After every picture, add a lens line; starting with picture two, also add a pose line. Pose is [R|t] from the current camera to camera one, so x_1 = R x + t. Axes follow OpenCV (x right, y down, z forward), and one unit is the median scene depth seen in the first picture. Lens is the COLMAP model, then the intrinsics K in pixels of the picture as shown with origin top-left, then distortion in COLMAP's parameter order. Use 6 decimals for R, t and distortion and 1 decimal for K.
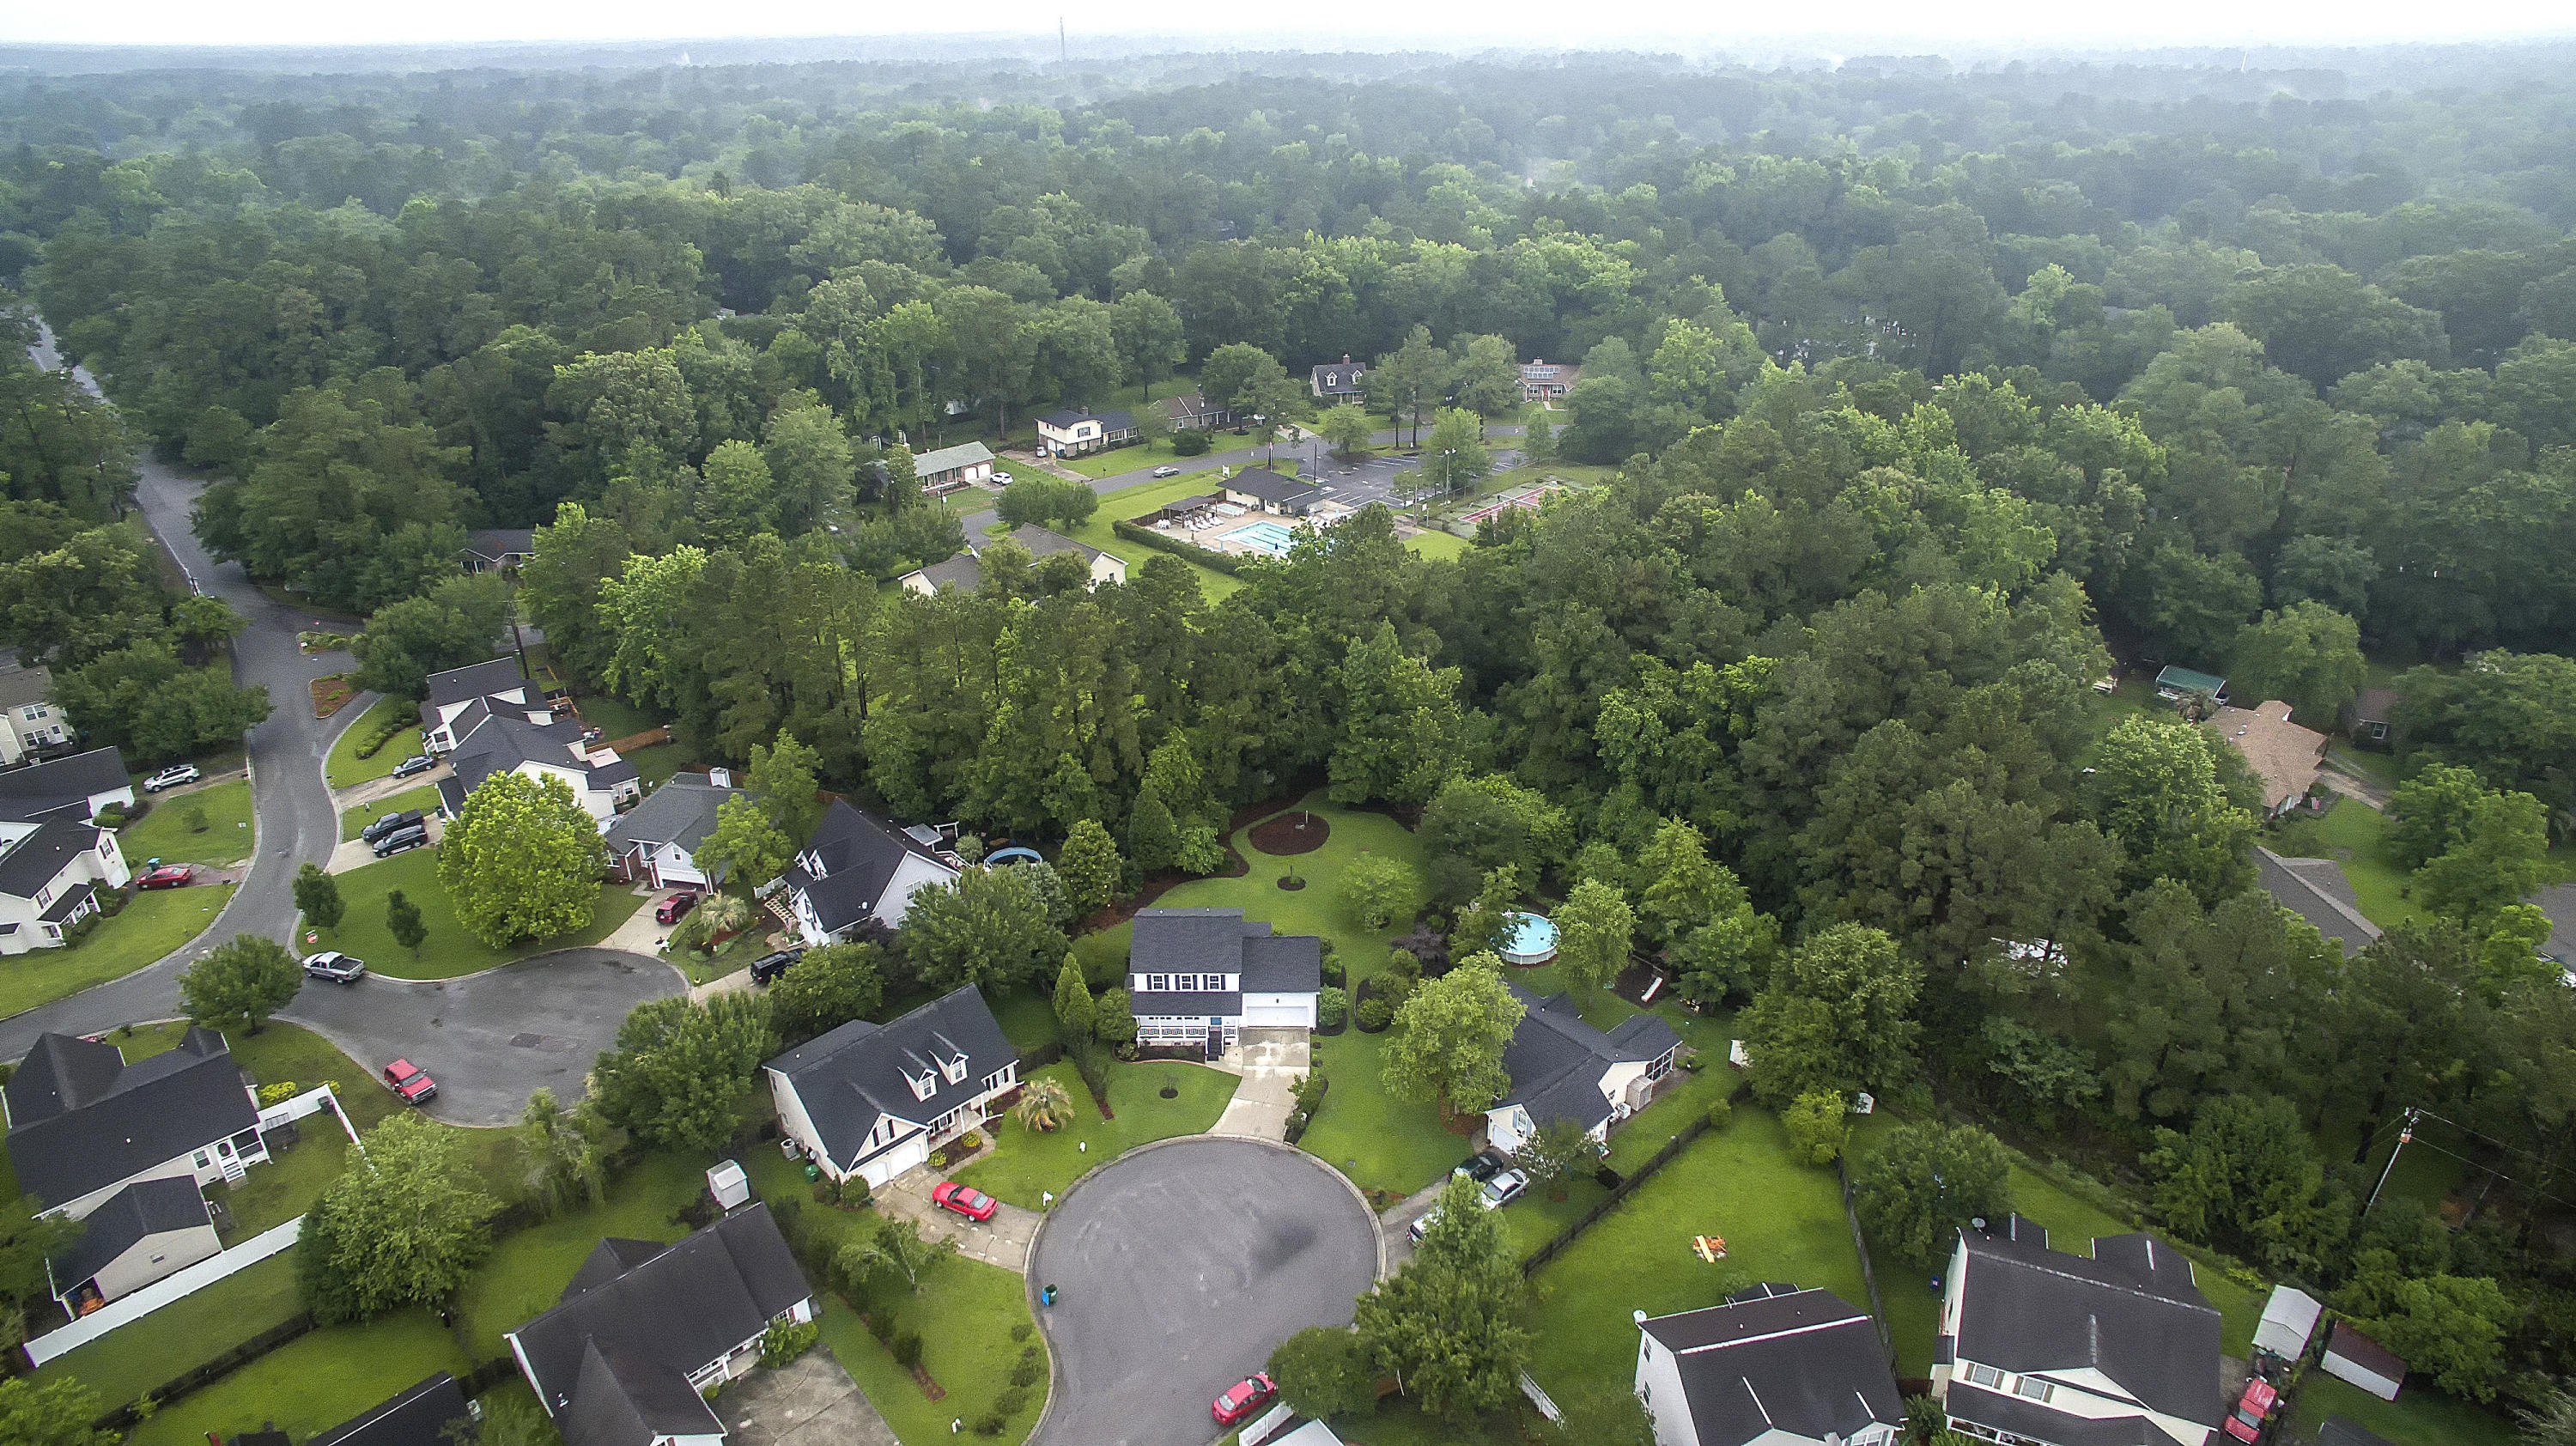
lens RADIAL K [[1517.9, 0, 1288.0], [0, 1517.9, 723.0], [0, 0, 1]] dist [-0.123131, 0.094985]
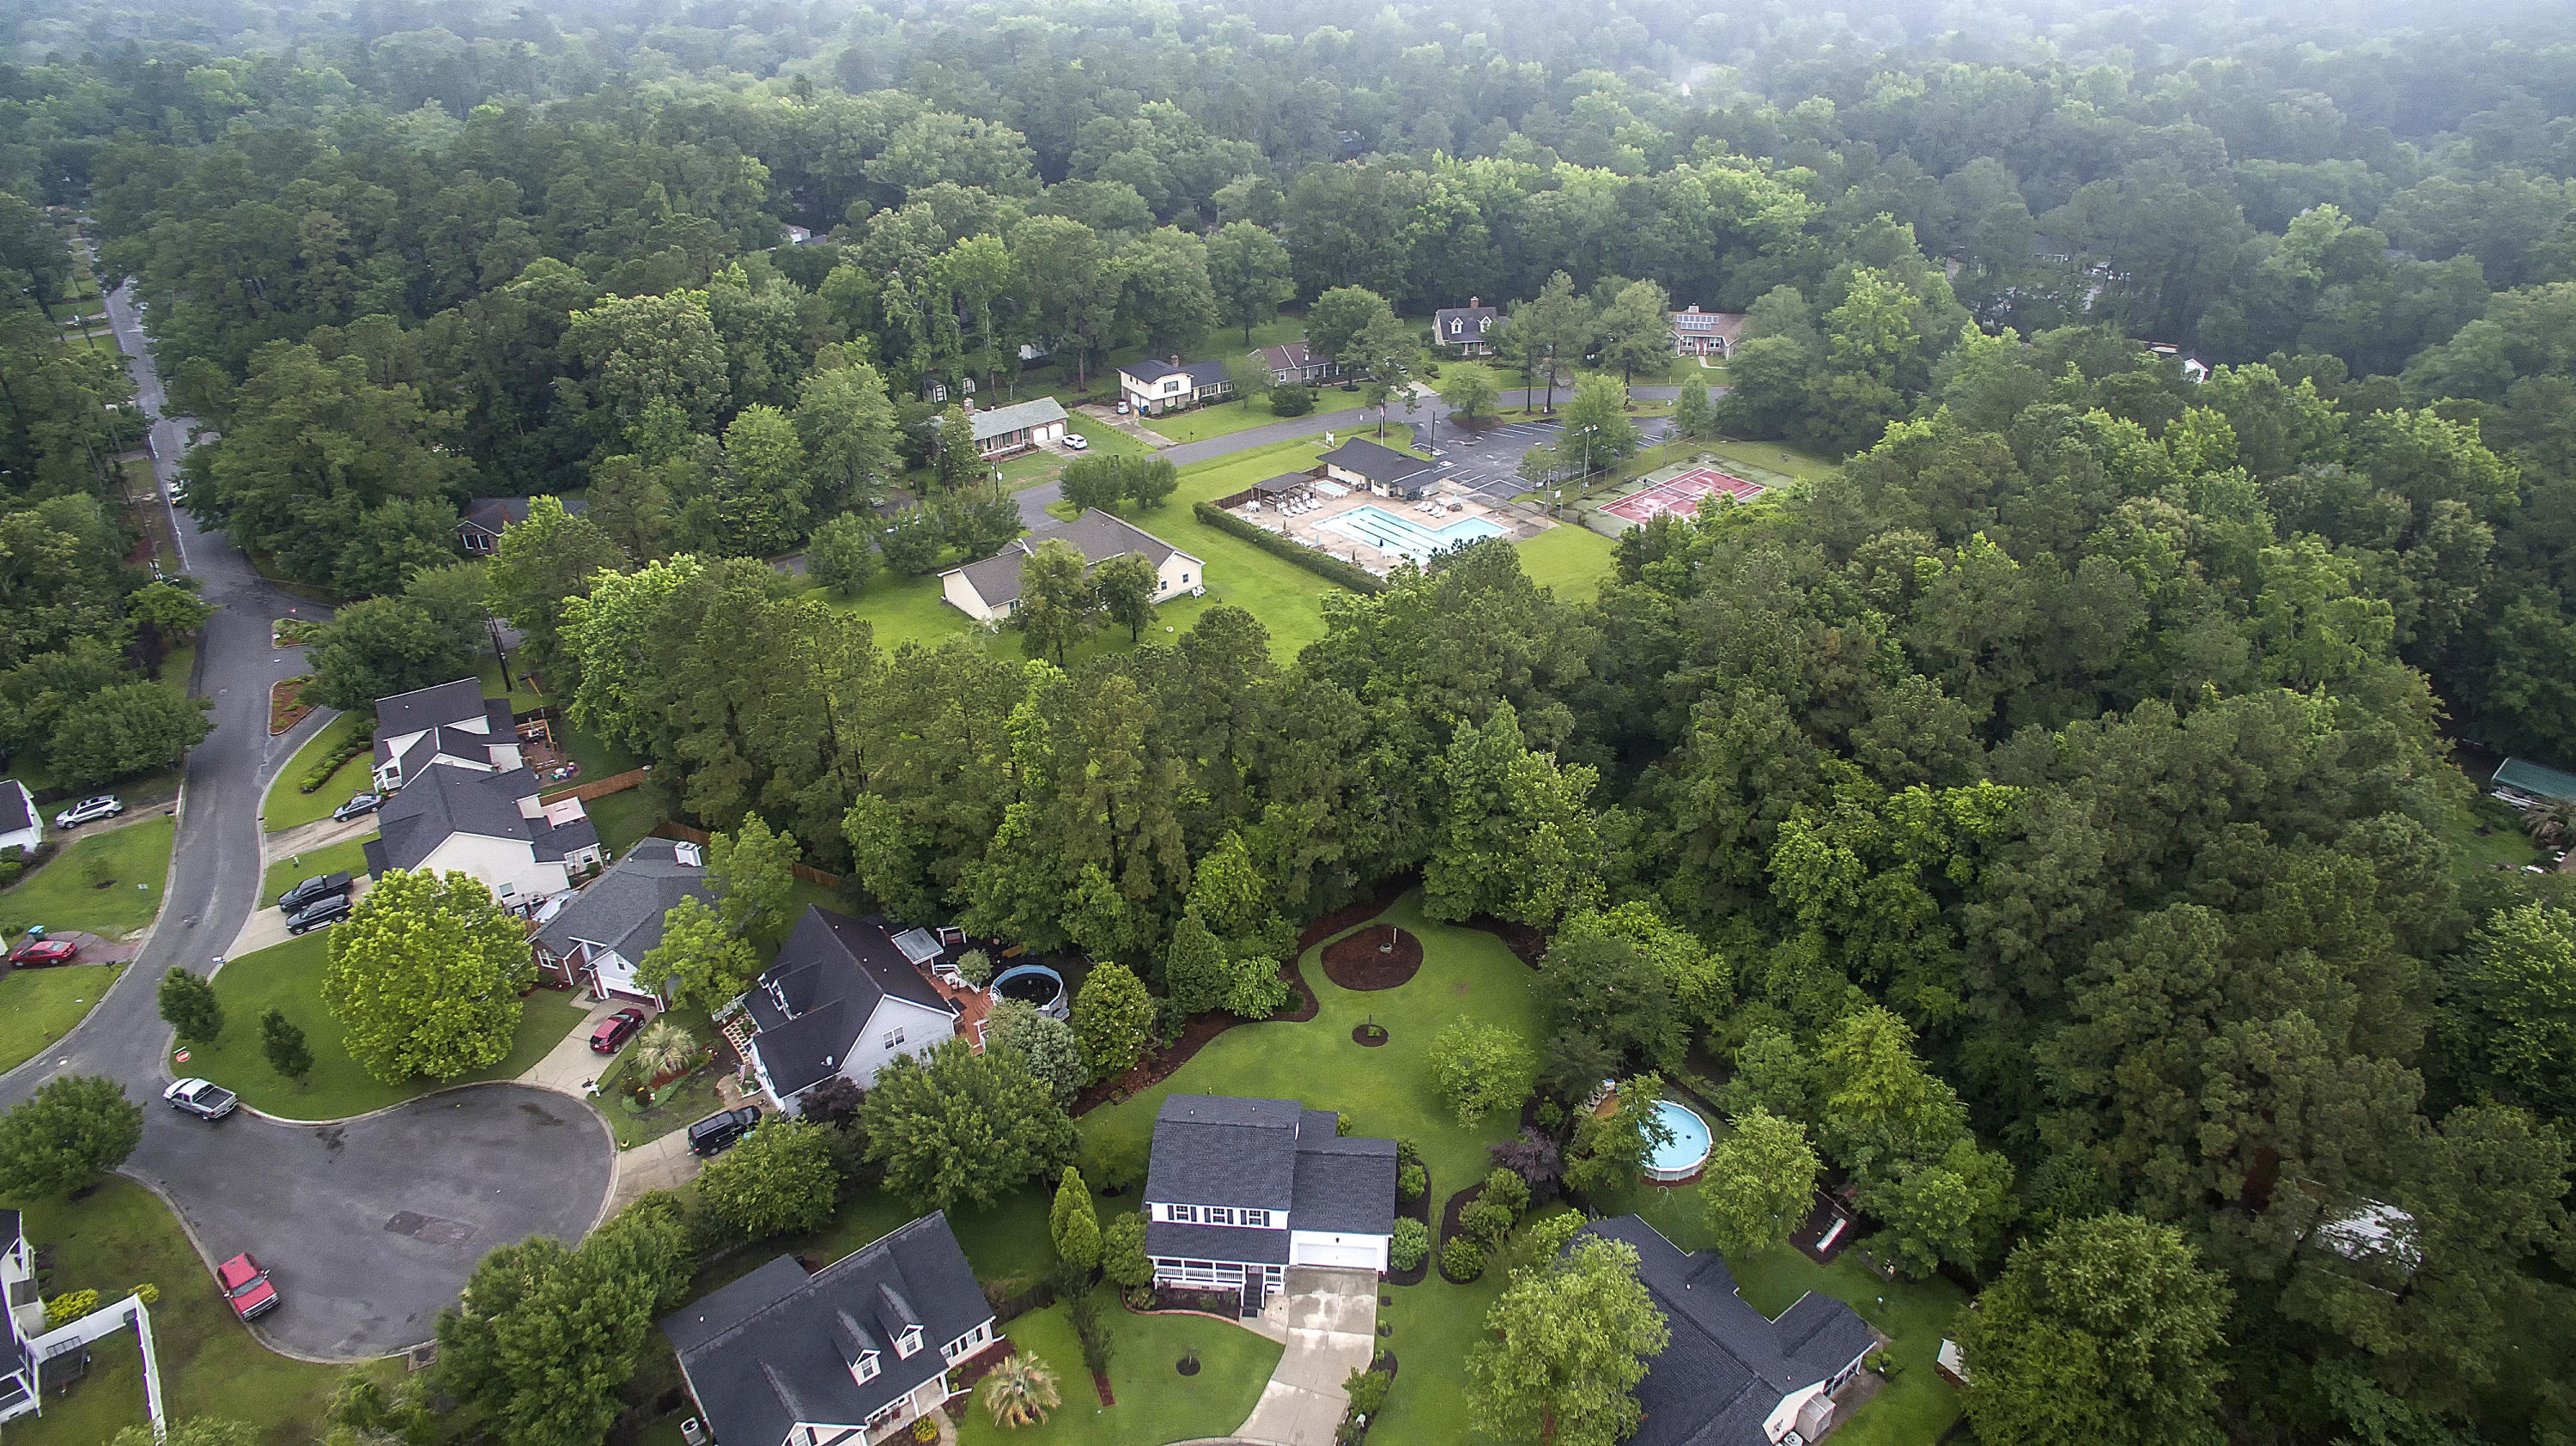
lens RADIAL K [[1508.4, 0, 1288.0], [0, 1508.4, 723.0], [0, 0, 1]] dist [-0.119083, 0.088458]
pose [[0.996316, 0.037323, -0.077210, 0.013498], [-0.032071, 0.997158, 0.068178, -0.104555], [0.079535, -0.065451, 0.994681, 0.215202]]
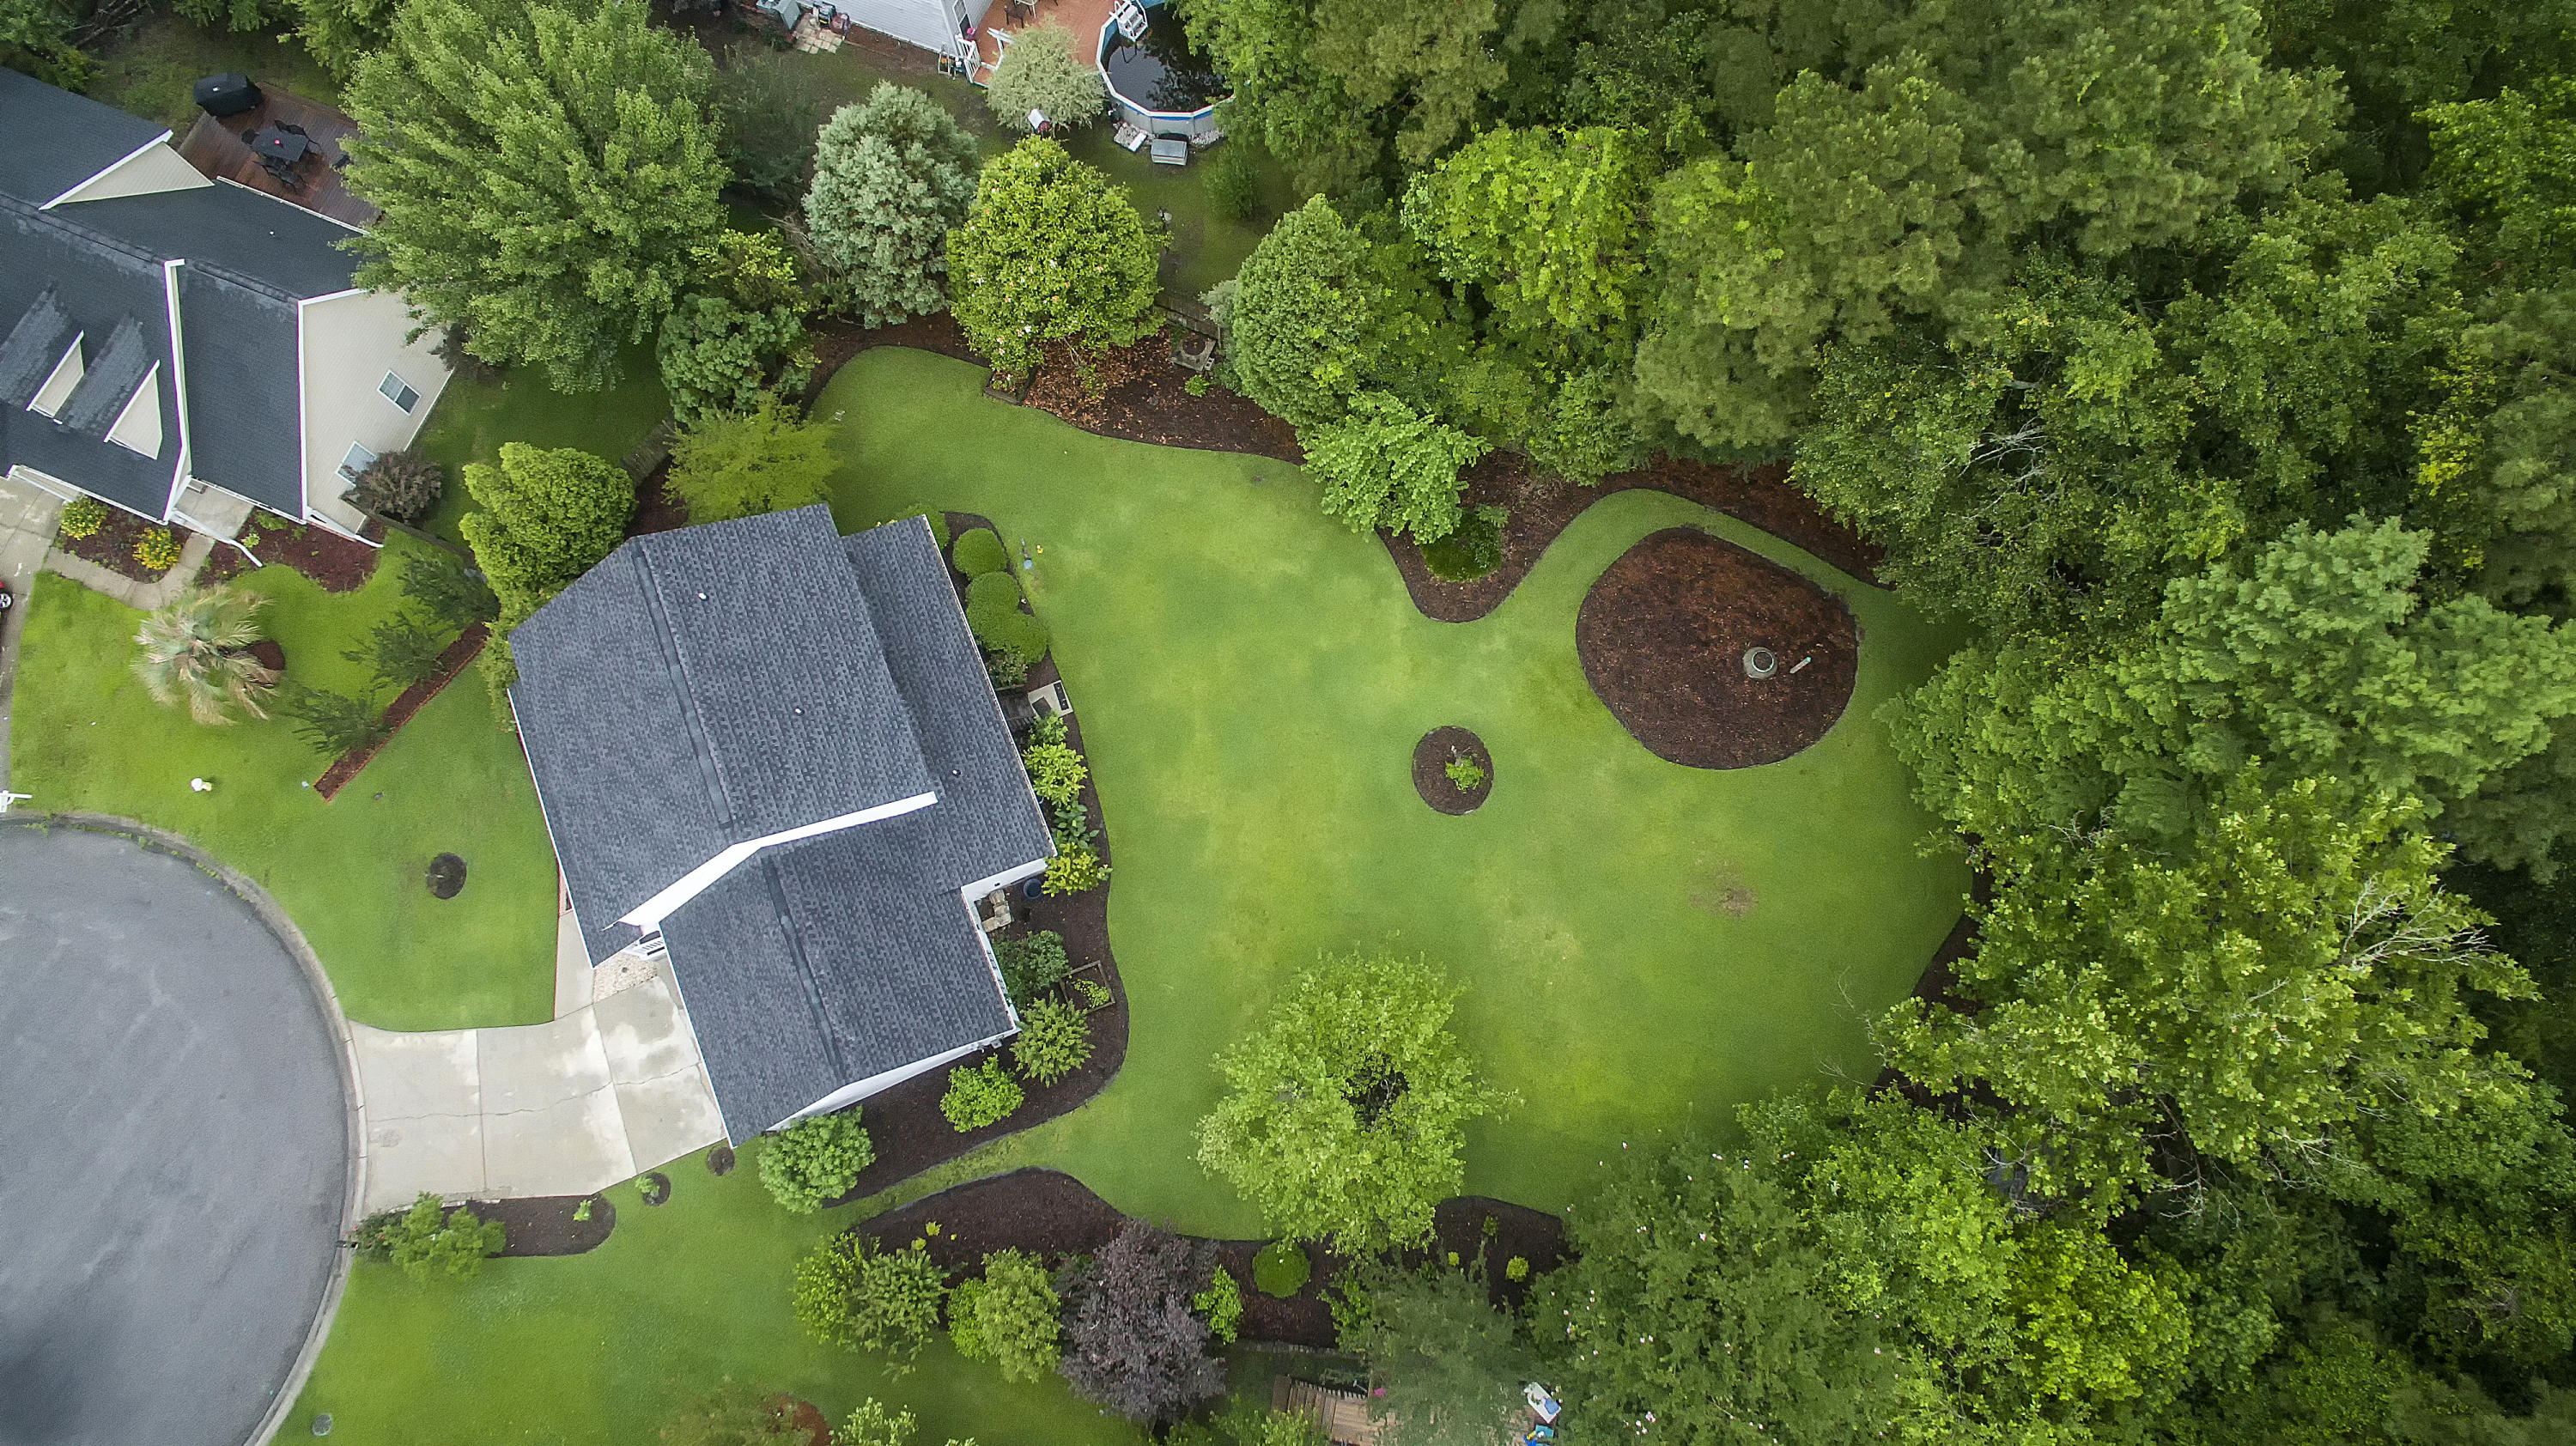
lens RADIAL K [[1497.1, 0, 1288.0], [0, 1497.1, 723.0], [0, 0, 1]] dist [-0.119217, 0.089272]
pose [[0.403233, 0.884232, -0.235665, 0.051278], [-0.399098, 0.401676, 0.824244, -0.137775], [0.823483, -0.238309, 0.514864, 0.775525]]
